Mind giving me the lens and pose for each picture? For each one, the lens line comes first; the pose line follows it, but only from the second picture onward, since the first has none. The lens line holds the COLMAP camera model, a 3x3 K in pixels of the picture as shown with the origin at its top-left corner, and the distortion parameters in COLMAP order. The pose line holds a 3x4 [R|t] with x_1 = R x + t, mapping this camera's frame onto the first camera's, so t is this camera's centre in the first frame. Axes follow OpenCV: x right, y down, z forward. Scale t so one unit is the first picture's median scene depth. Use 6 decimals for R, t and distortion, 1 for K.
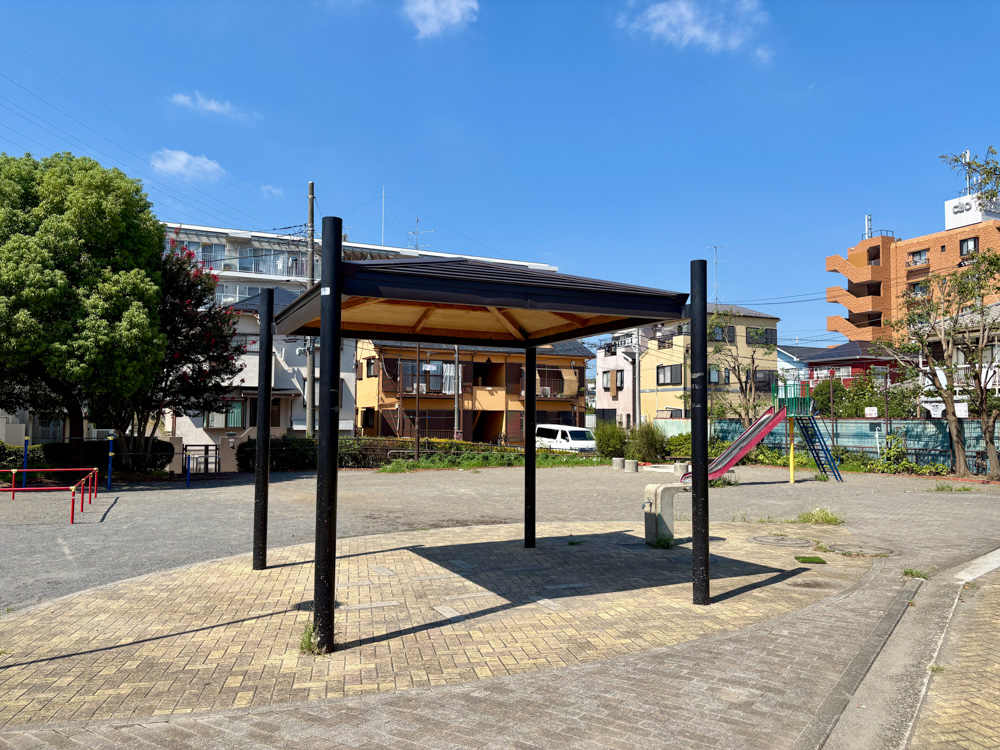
lens RADIAL K [[773.8, 0, 500.0], [0, 773.8, 375.0], [0, 0, 1]] dist [0.063908, -0.051855]
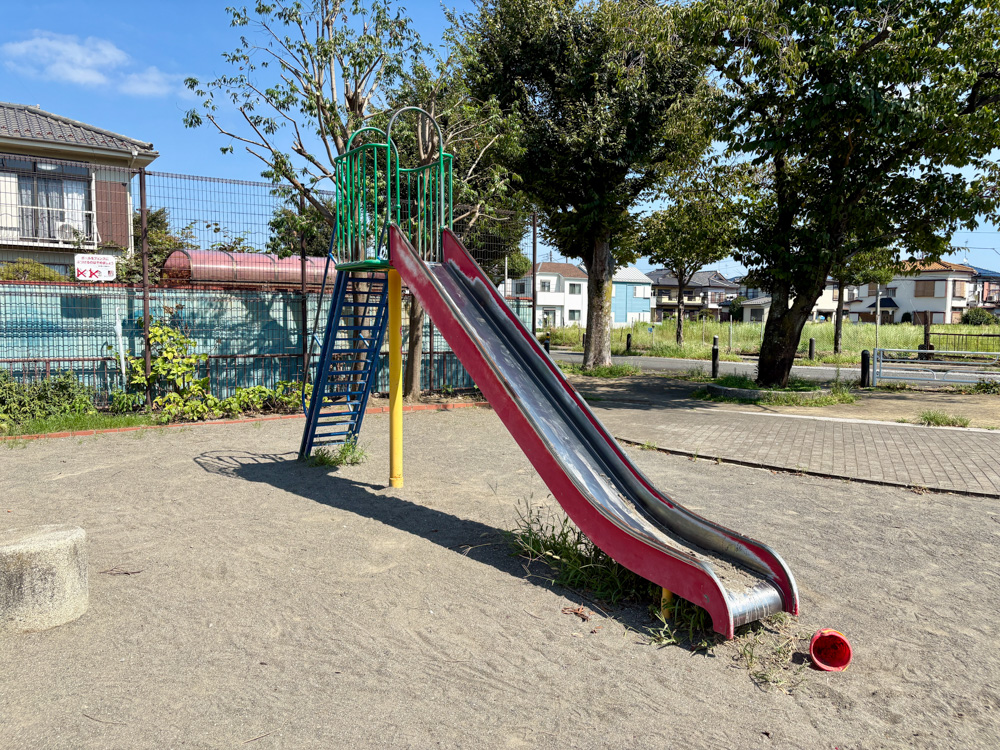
lens RADIAL K [[773.8, 0, 500.0], [0, 773.8, 375.0], [0, 0, 1]] dist [0.063908, -0.051855]
pose [[-0.180351, -0.074441, 0.980781, 0.036896], [-0.065885, 0.995807, 0.063466, 0.040636], [-0.981393, -0.053172, -0.184500, 0.569073]]
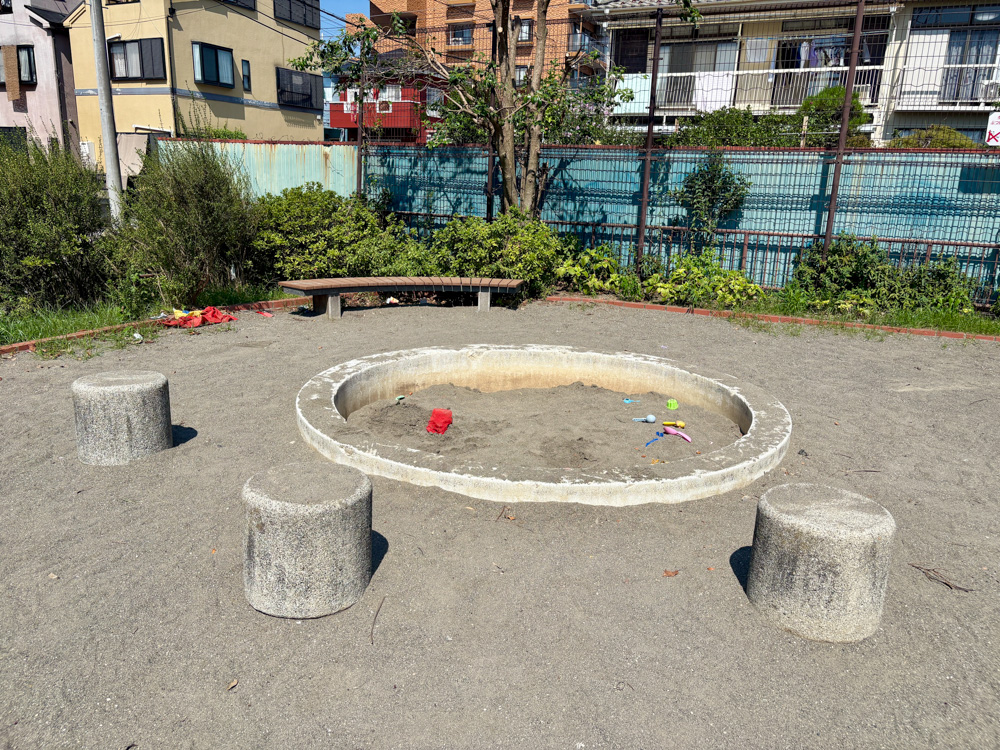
lens RADIAL K [[740.8, 0, 500.0], [0, 740.8, 375.0], [0, 0, 1]] dist [0.071361, -0.083908]
pose [[0.766572, -0.147841, 0.624909, 0.081781], [-0.065258, 0.950165, 0.304841, 0.040511], [-0.638834, -0.274463, 0.718722, 0.581030]]
